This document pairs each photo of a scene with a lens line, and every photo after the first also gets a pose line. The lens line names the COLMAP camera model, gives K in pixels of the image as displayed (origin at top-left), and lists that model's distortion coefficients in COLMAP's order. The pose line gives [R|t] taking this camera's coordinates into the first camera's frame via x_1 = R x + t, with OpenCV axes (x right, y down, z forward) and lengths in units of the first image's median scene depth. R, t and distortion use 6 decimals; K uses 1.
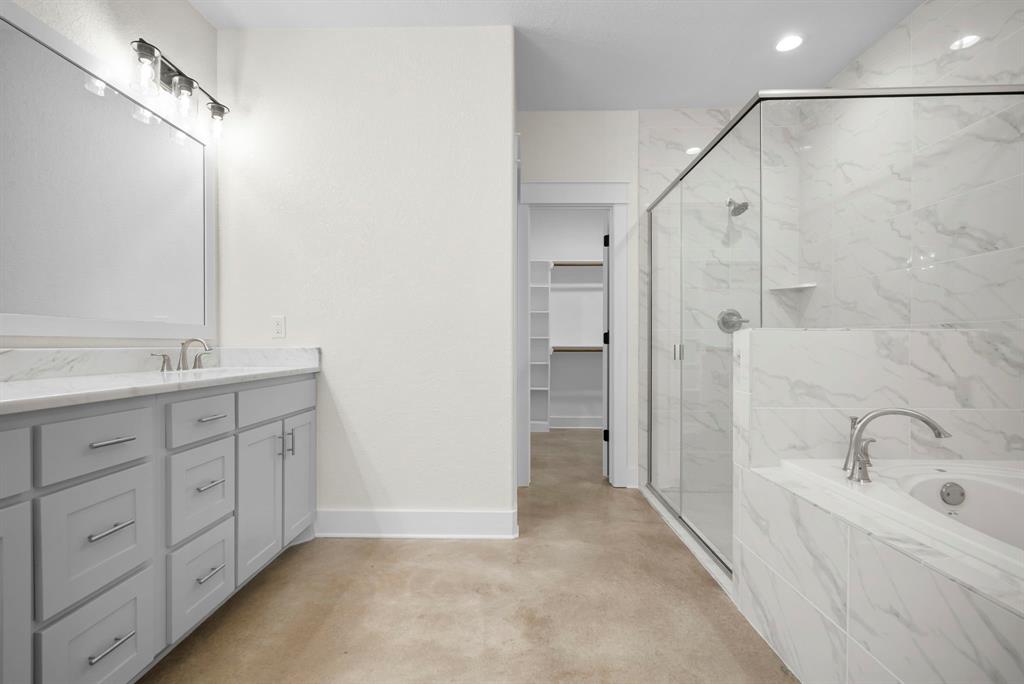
lens RADIAL K [[463.1, 0, 515.4], [0, 463.1, 345.6], [0, 0, 1]] dist [-0.005345, 0.001638]
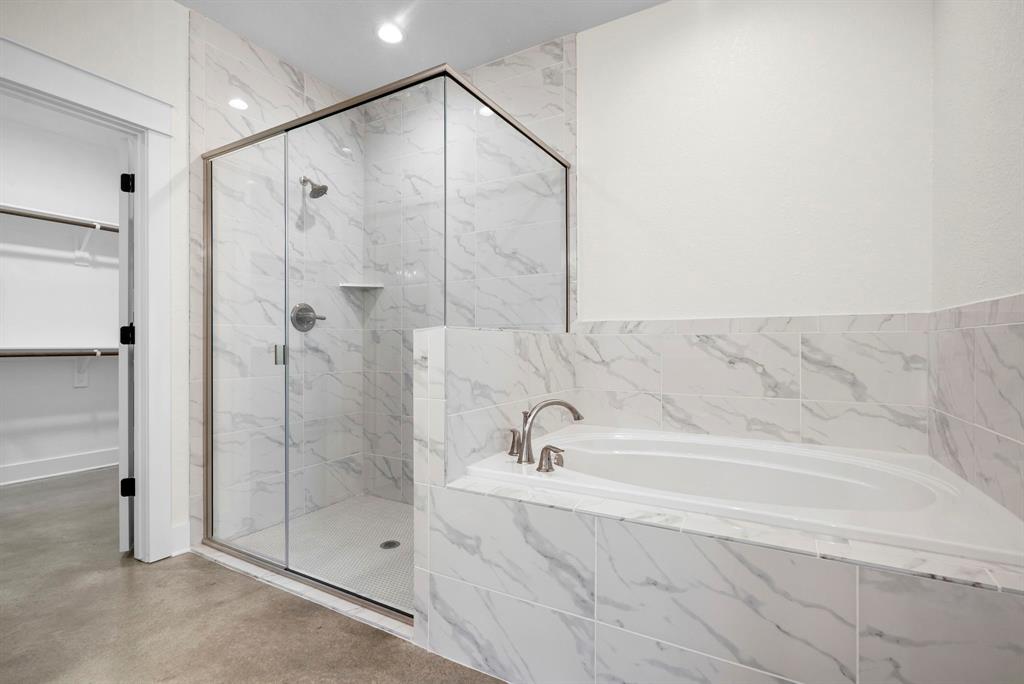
lens RADIAL K [[463.1, 0, 512.3], [0, 463.1, 343.8], [0, 0, 1]] dist [-0.005345, 0.001638]
pose [[0.489717, -0.003022, 0.871876, -0.137944], [0.004944, 0.999988, 0.000689, -0.002396], [-0.871867, 0.003974, 0.489726, 0.314271]]
